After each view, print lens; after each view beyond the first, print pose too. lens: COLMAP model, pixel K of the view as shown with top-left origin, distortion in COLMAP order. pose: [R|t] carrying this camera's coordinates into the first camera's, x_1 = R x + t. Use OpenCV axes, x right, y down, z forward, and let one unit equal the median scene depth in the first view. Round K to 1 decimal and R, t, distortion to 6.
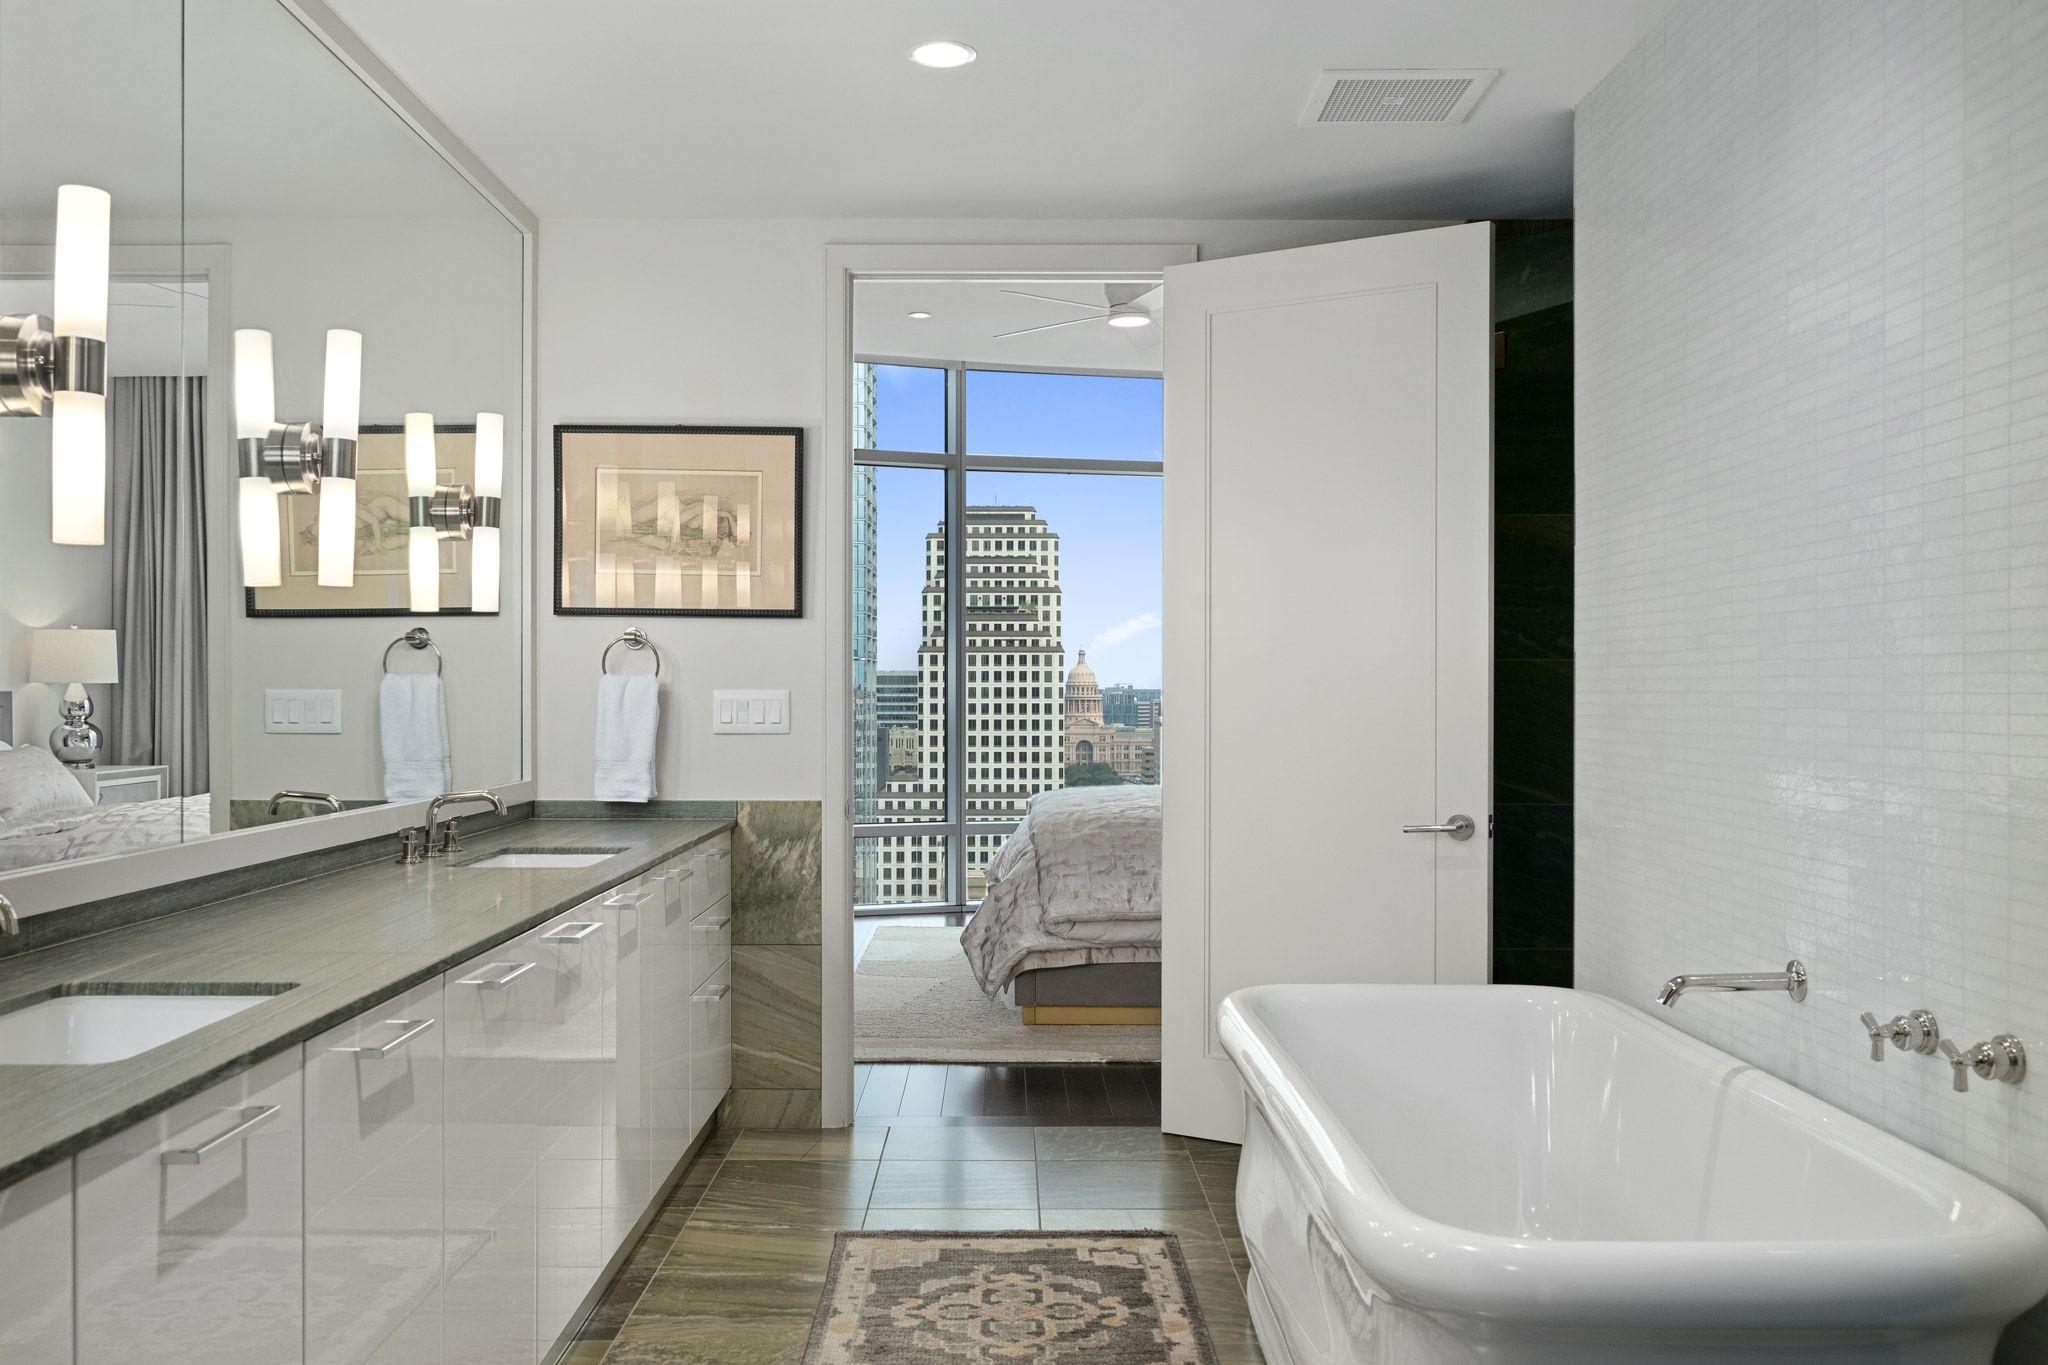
lens RADIAL K [[1612.8, 0, 1022.5], [0, 1612.8, 687.2], [0, 0, 1]] dist [-0.011806, -0.001112]
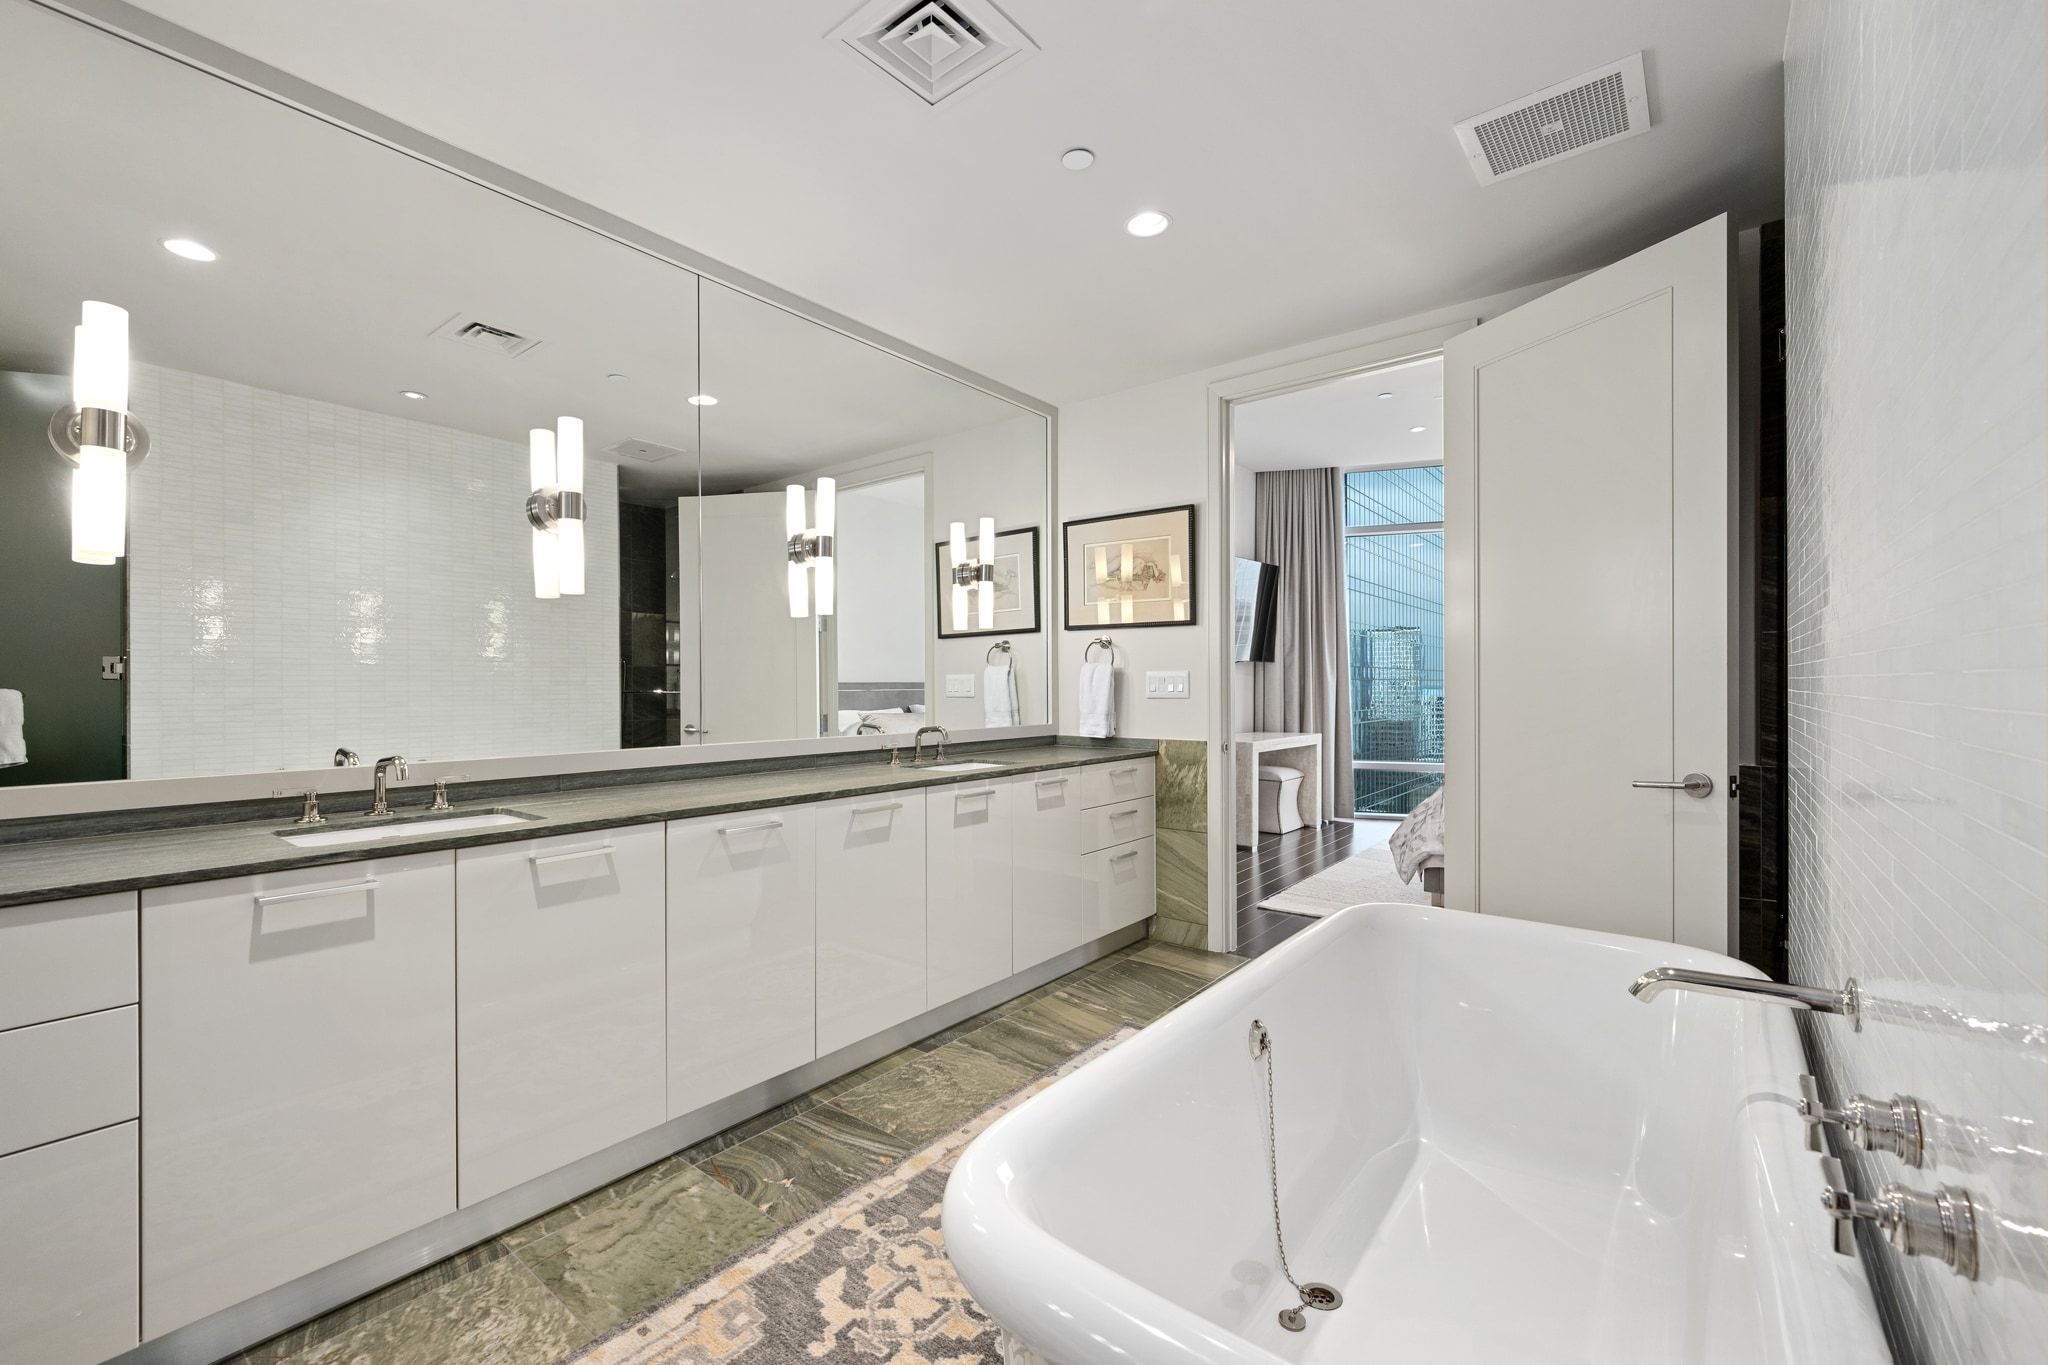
lens RADIAL K [[836.5, 0, 1022.3], [0, 836.5, 685.7], [0, 0, 1]] dist [-0.004154, -0.000523]
pose [[0.772331, -0.006054, -0.635192, 0.253486], [0.008260, 0.999966, 0.000514, 0.015013], [0.635167, -0.005643, 0.772354, 0.261517]]
